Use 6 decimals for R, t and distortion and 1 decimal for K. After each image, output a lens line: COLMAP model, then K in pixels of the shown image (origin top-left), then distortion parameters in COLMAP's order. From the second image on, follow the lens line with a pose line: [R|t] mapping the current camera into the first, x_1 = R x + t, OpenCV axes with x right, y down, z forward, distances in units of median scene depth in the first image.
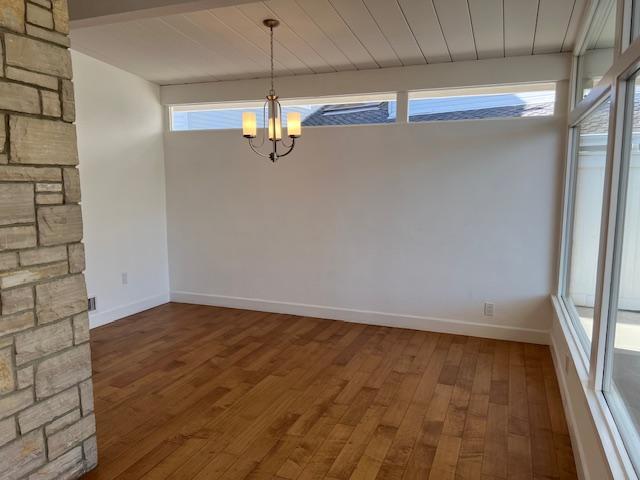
lens RADIAL K [[488.0, 0, 320.0], [0, 488.0, 240.0], [0, 0, 1]] dist [0.075754, -0.091624]
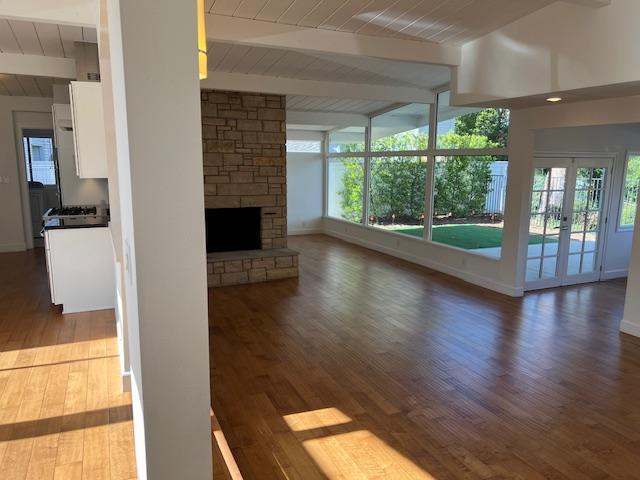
lens RADIAL K [[483.9, 0, 321.2], [0, 483.9, 247.1], [0, 0, 1]] dist [0.107344, -0.154646]
pose [[0.689419, -0.118395, 0.714622, -1.612784], [0.077336, 0.992944, 0.089898, 0.039329], [-0.720223, -0.006711, 0.693710, -0.969610]]
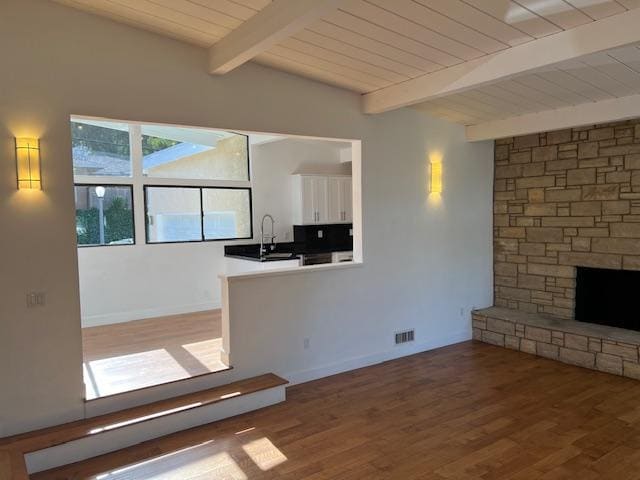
lens RADIAL K [[488.0, 0, 320.0], [0, 488.0, 240.0], [0, 0, 1]] dist [0.075754, -0.091624]
pose [[0.839821, 0.015012, -0.542656, -0.463966], [-0.049374, 0.997587, -0.048814, 0.056966], [0.540614, 0.067788, 0.838535, -1.116828]]
